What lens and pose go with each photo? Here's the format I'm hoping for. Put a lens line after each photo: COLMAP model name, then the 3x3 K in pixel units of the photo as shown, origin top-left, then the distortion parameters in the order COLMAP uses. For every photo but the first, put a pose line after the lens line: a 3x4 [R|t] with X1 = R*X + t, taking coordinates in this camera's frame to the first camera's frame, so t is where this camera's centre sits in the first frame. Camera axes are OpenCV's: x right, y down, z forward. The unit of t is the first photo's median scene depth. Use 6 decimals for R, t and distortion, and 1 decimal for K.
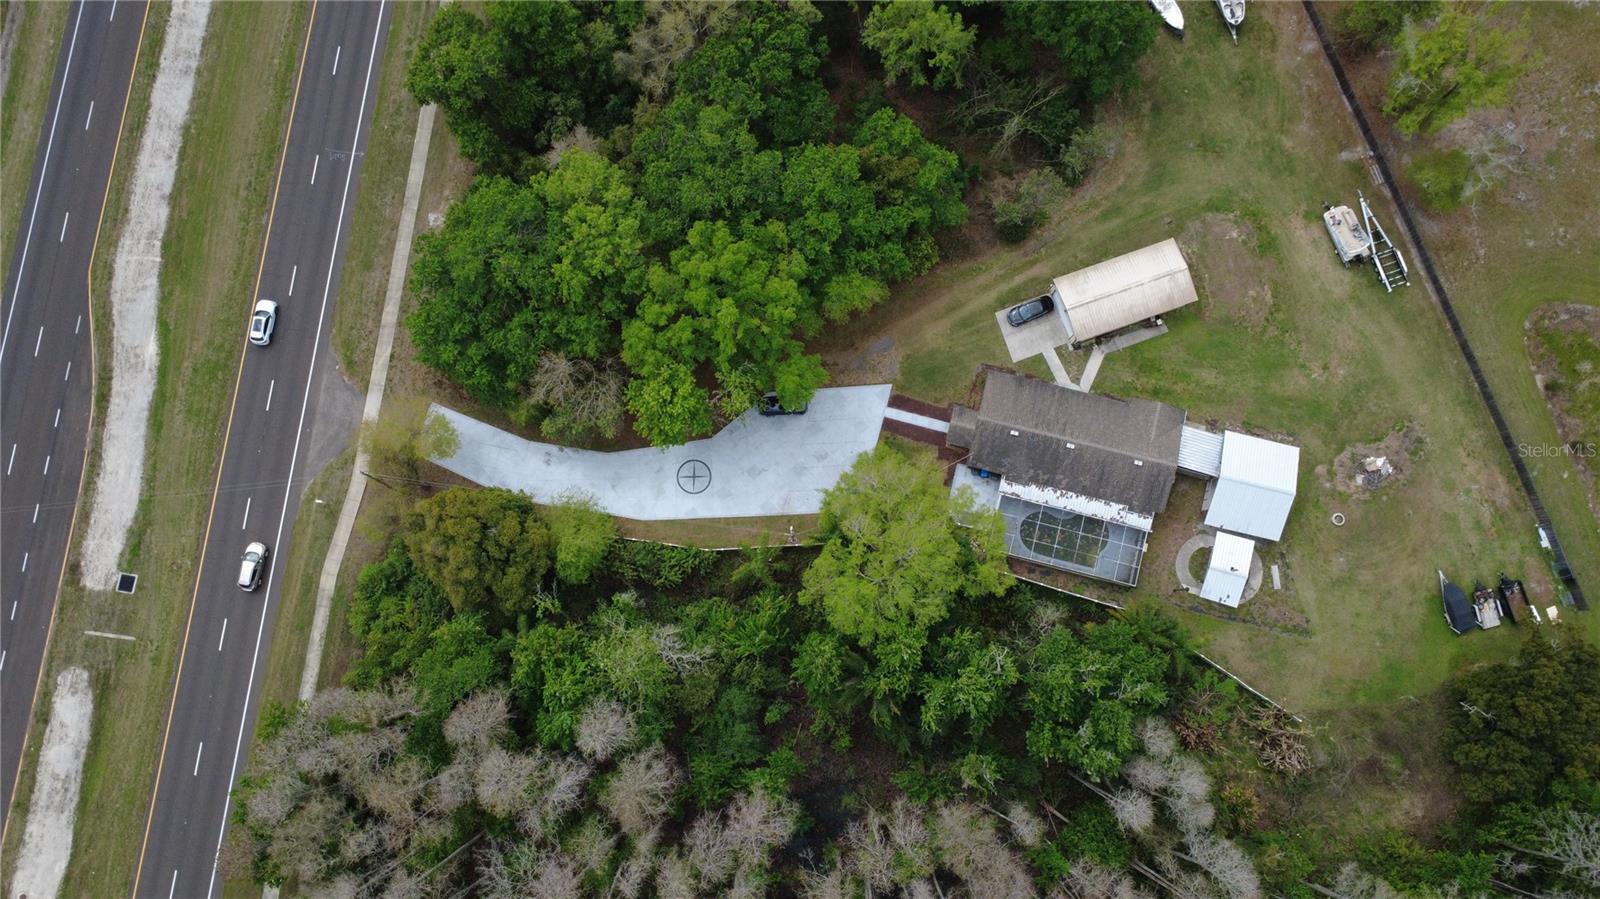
lens RADIAL K [[1216.1, 0, 778.0], [0, 1216.1, 454.4], [0, 0, 1]] dist [-0.002671, -0.000682]
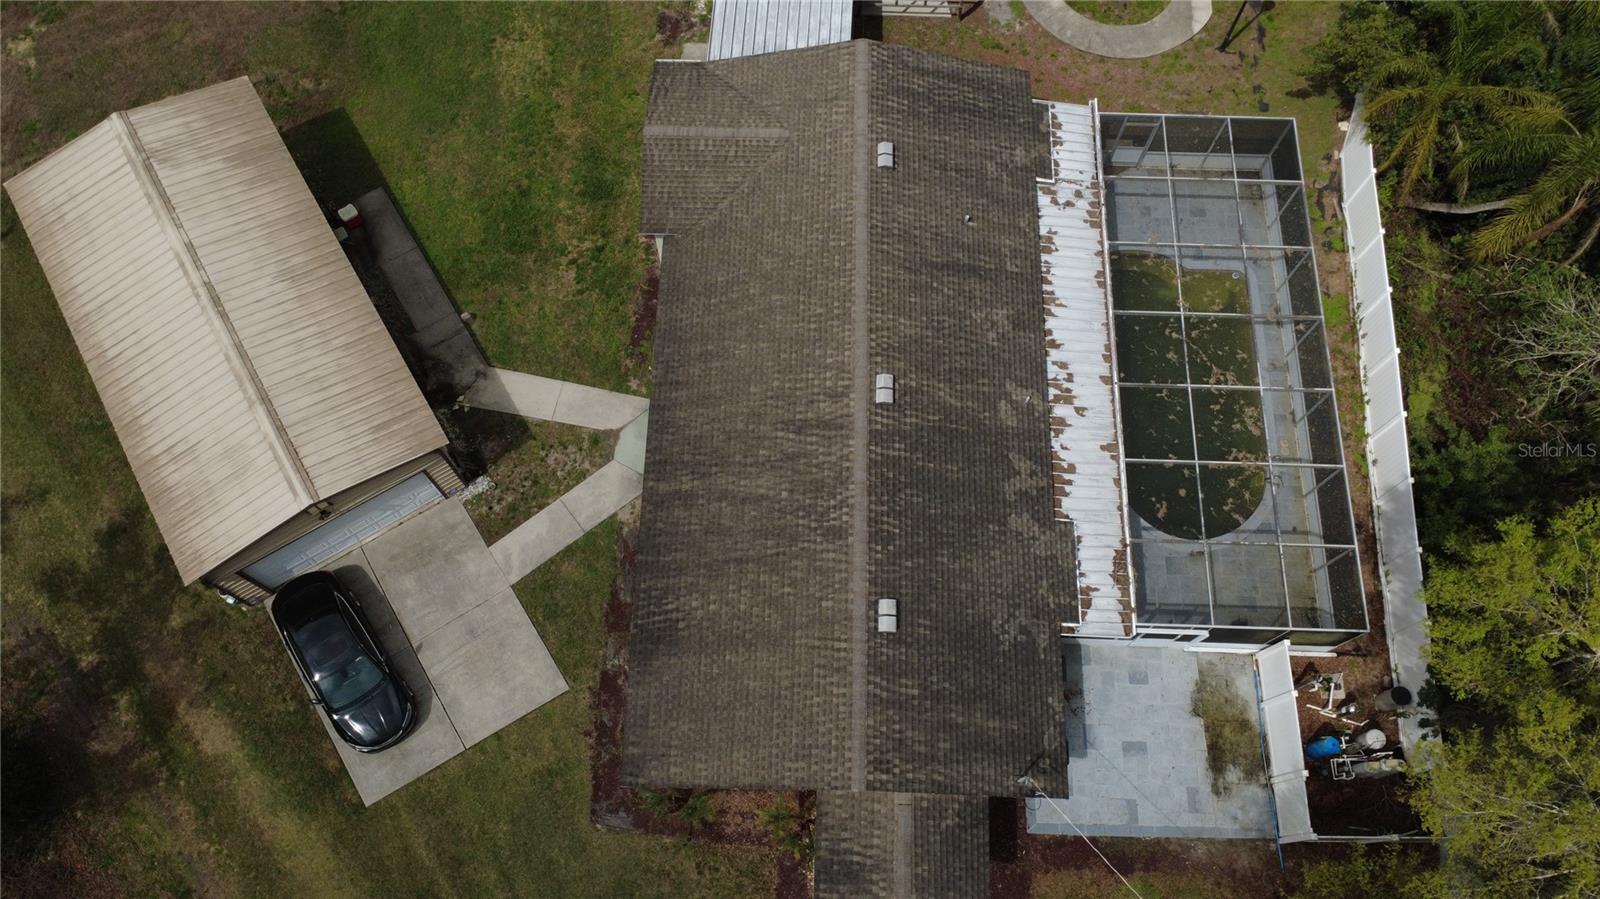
lens RADIAL K [[1169.9, 0, 800.0], [0, 1169.9, 449.5], [0, 0, 1]] dist [0.002857, -0.002821]
pose [[-0.221461, -0.903056, 0.368028, 0.145872], [0.965859, -0.151100, 0.210441, -0.076070], [-0.134431, 0.402068, 0.905687, 0.793258]]
